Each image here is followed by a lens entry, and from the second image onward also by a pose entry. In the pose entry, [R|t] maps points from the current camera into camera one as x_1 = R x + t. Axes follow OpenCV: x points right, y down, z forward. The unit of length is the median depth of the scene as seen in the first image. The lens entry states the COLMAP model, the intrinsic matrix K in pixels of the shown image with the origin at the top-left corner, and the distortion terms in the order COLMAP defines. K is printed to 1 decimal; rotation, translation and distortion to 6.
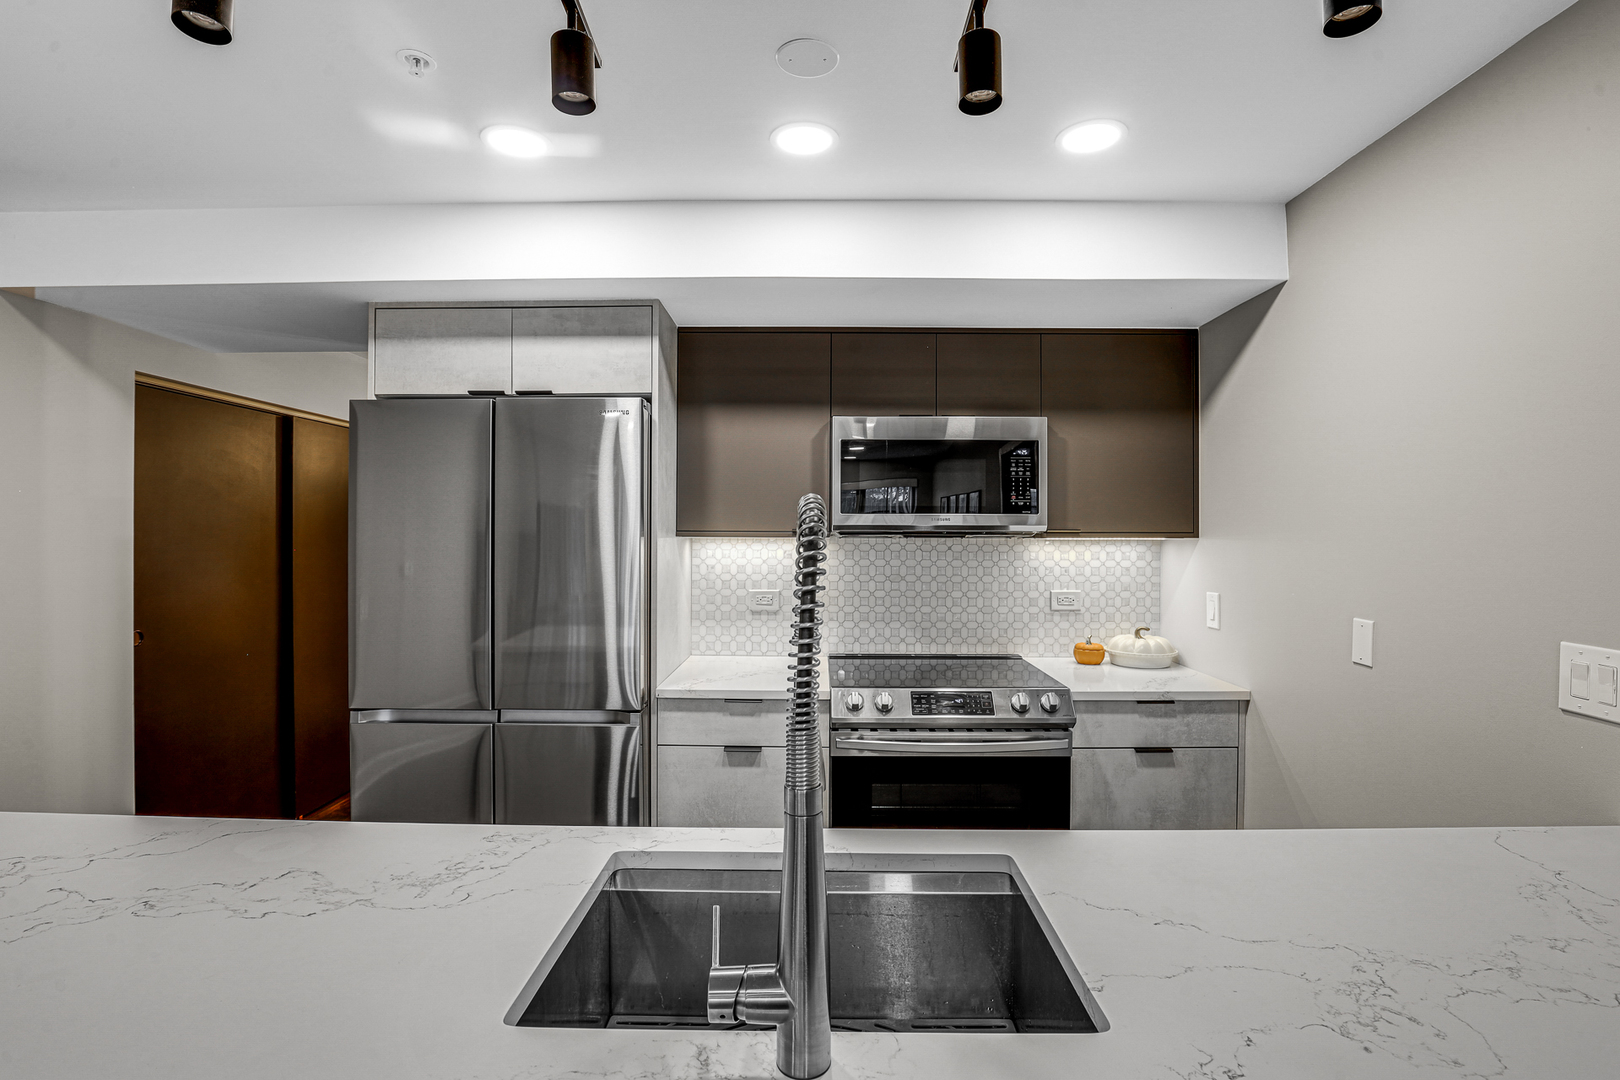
lens RADIAL K [[746.7, 0, 816.2], [0, 746.7, 532.7], [0, 0, 1]] dist [-0.035261, 0.005999]
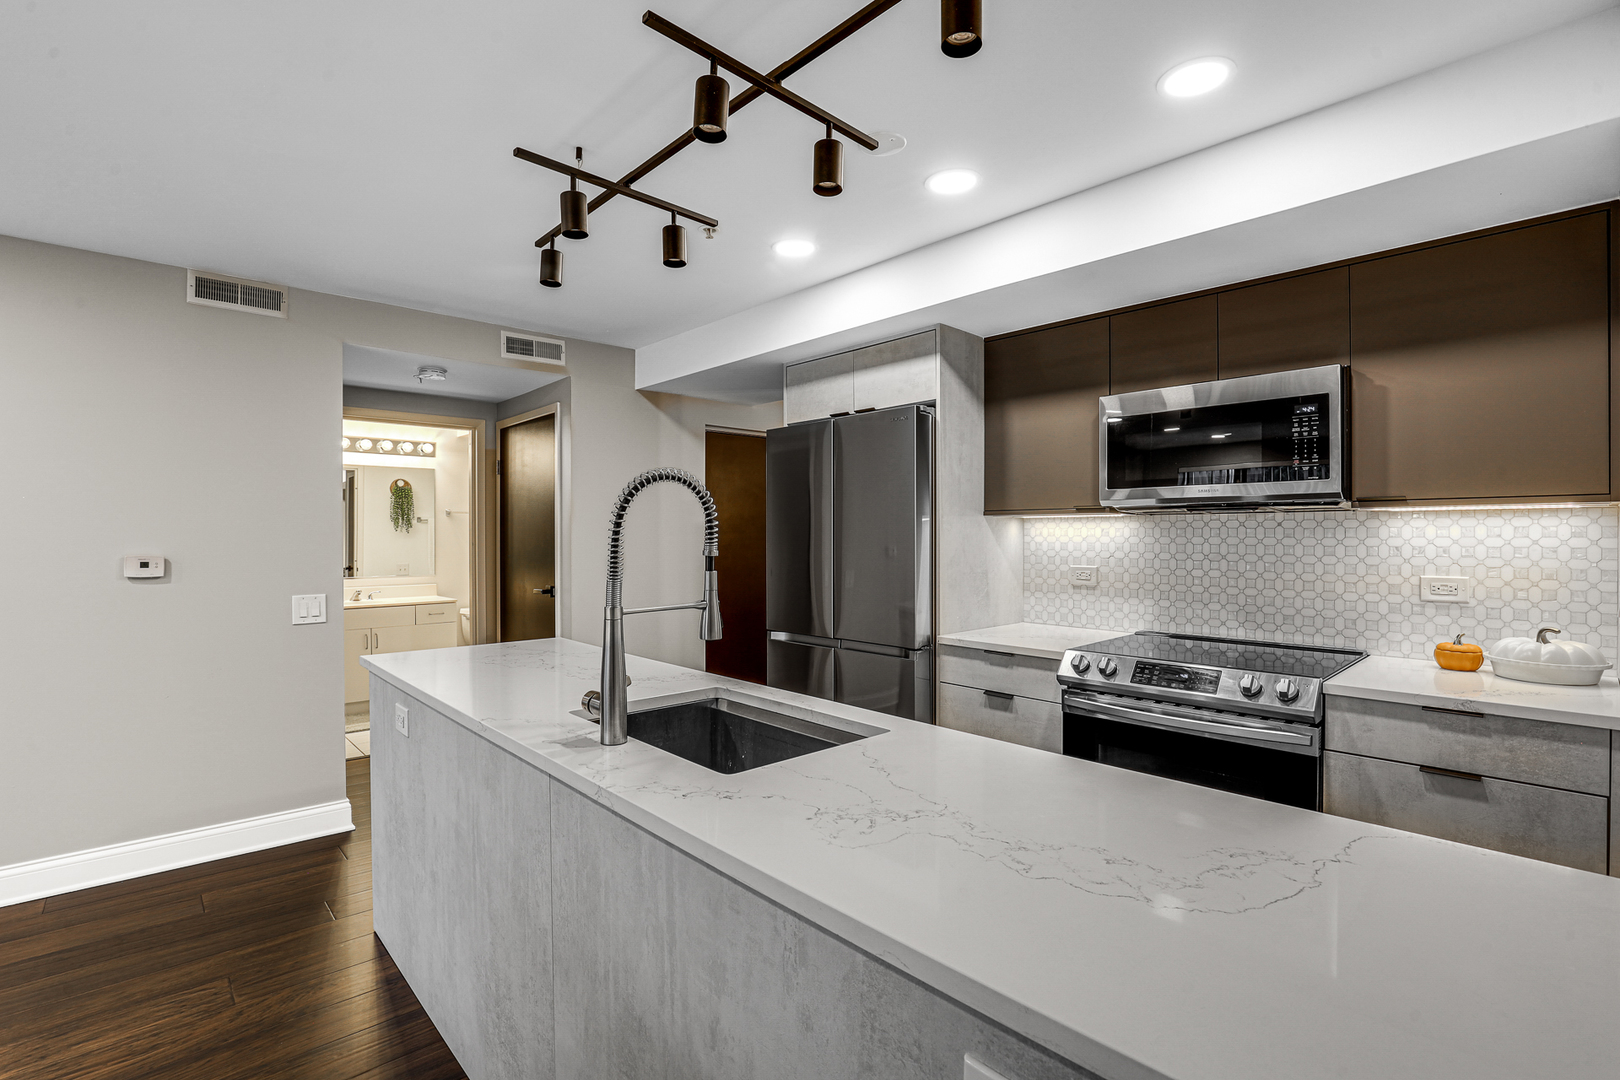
lens RADIAL K [[746.7, 0, 820.0], [0, 746.7, 535.8], [0, 0, 1]] dist [-0.035261, 0.005999]
pose [[0.693985, -0.003317, -0.719982, 0.489276], [0.003733, 0.999993, -0.001009, 0.037725], [0.719980, -0.001988, 0.693992, -0.007150]]
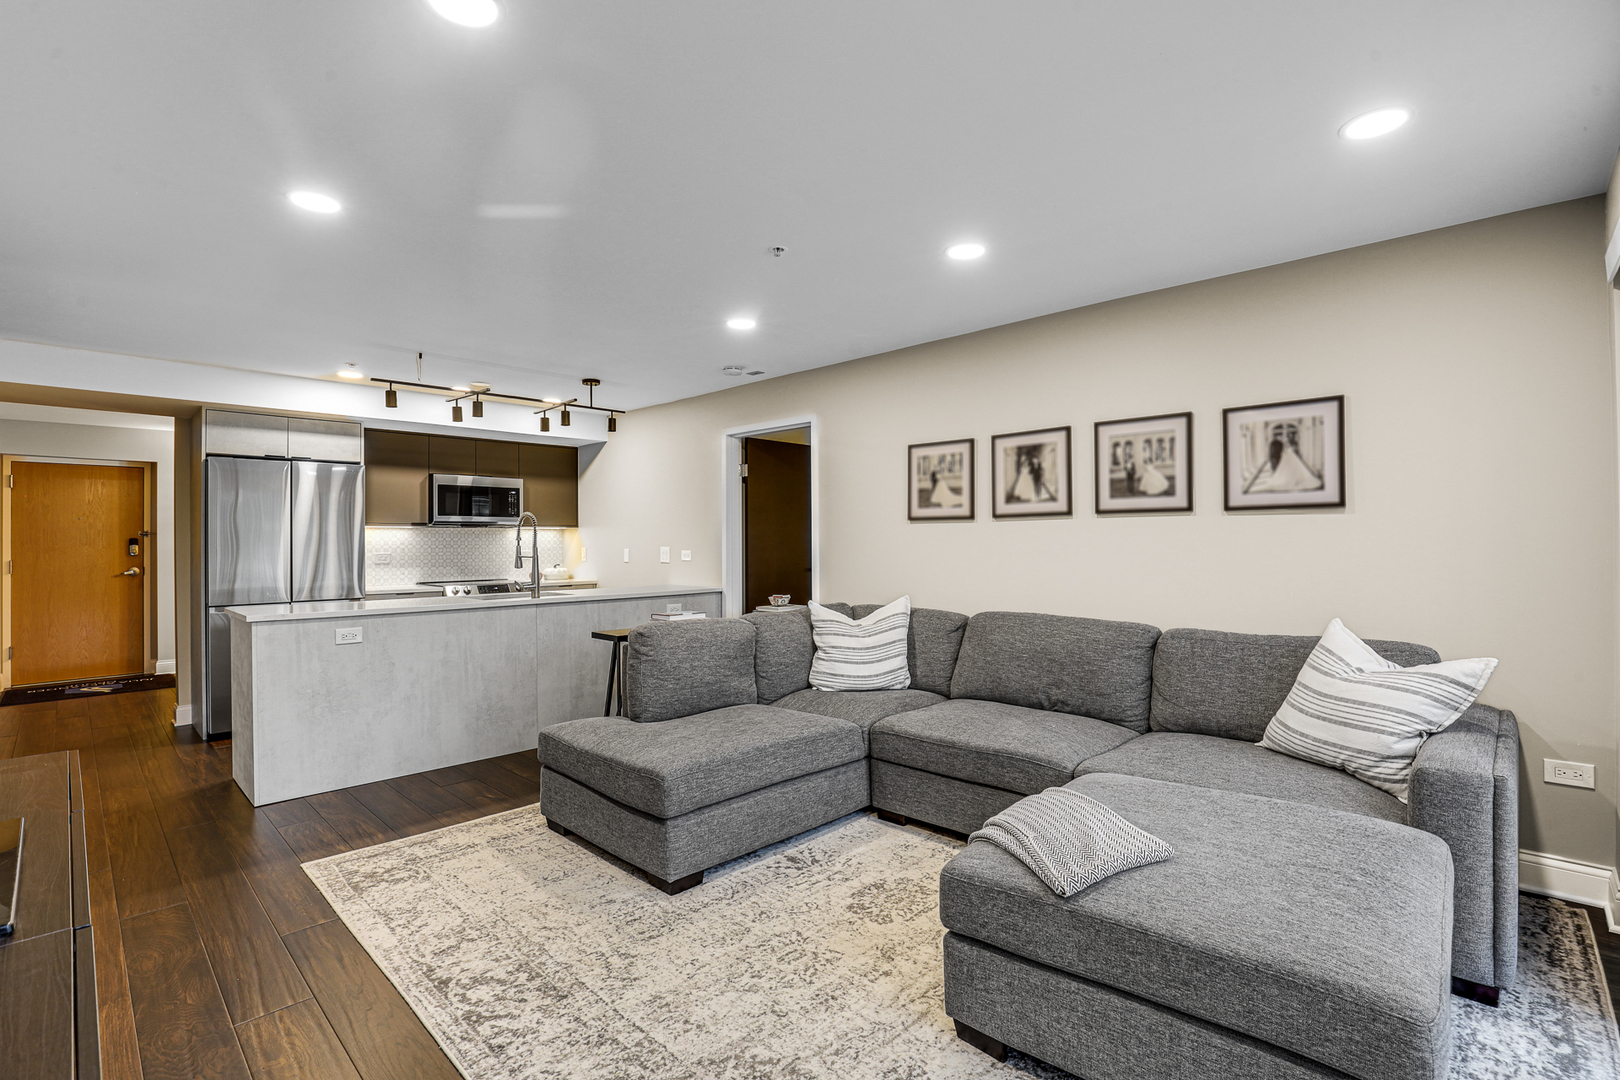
lens RADIAL K [[746.7, 0, 816.5], [0, 746.7, 536.8], [0, 0, 1]] dist [-0.035261, 0.005999]
pose [[0.689199, -0.002852, 0.724567, -0.807975], [0.008133, 0.999960, -0.003800, 0.056623], [-0.724527, 0.008511, 0.689194, -1.418073]]
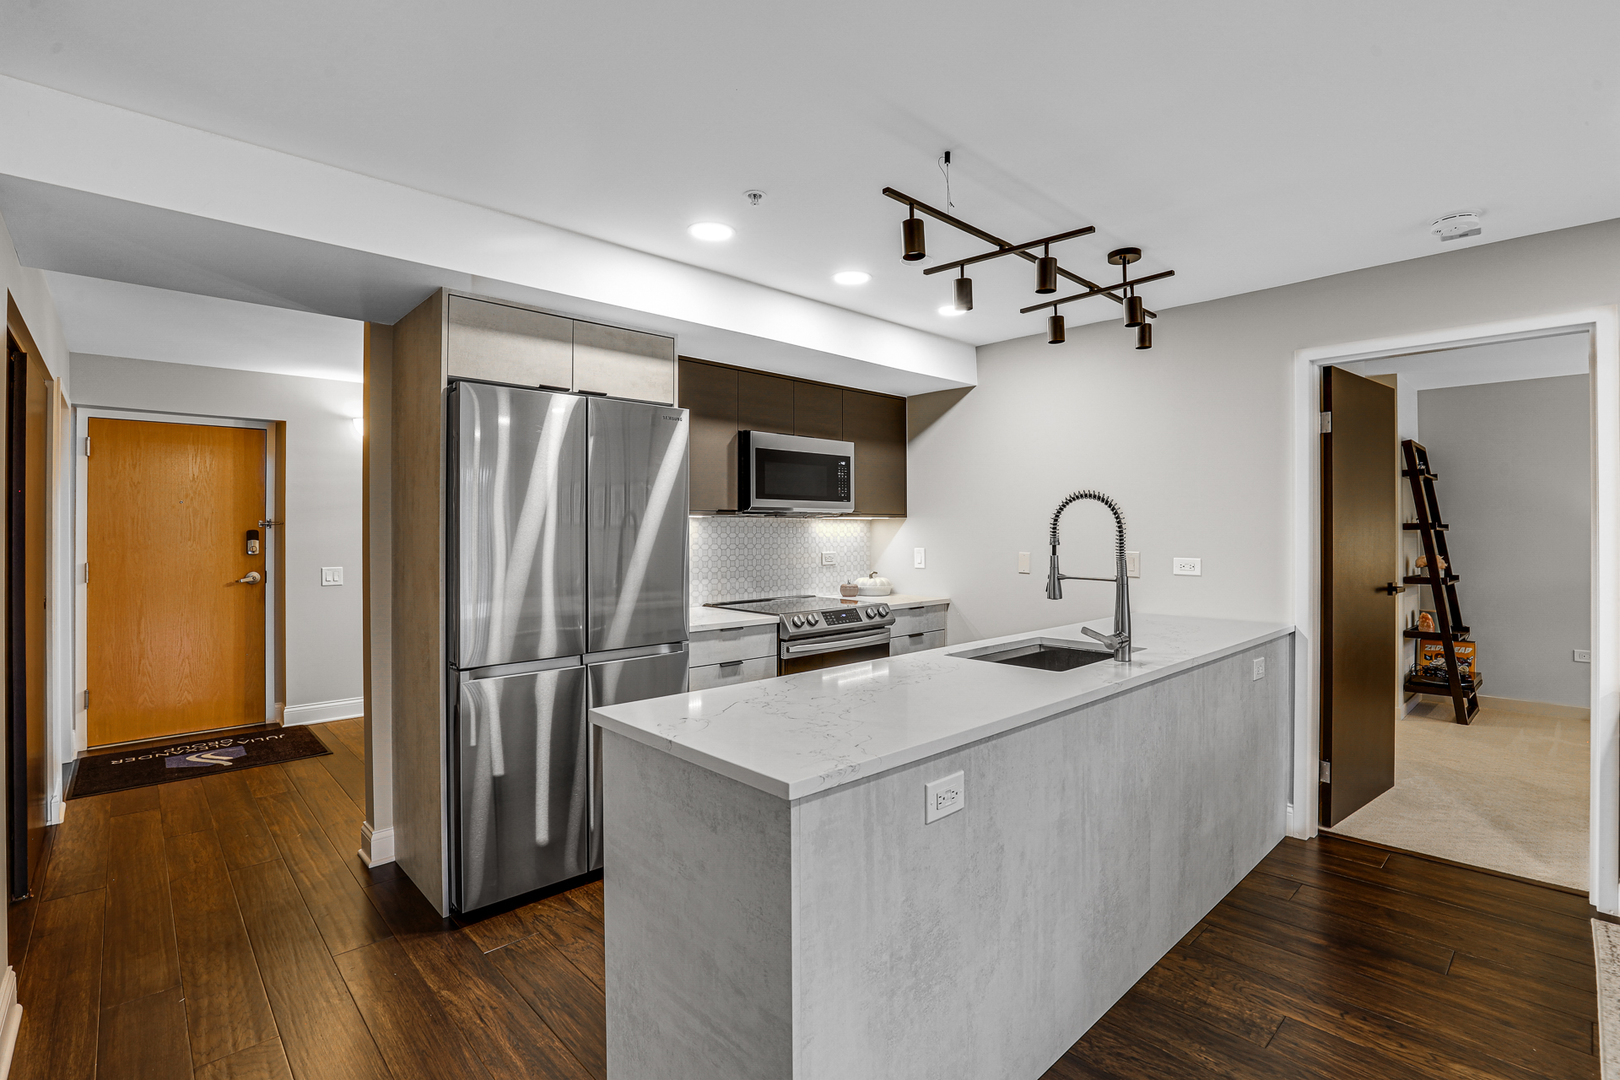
lens RADIAL K [[746.7, 0, 813.8], [0, 746.7, 523.3], [0, 0, 1]] dist [-0.035261, 0.005999]
pose [[0.722562, 0.001175, 0.691306, -0.863508], [0.003869, 0.999976, -0.005745, 0.029895], [-0.691296, 0.006826, 0.722540, -0.117751]]
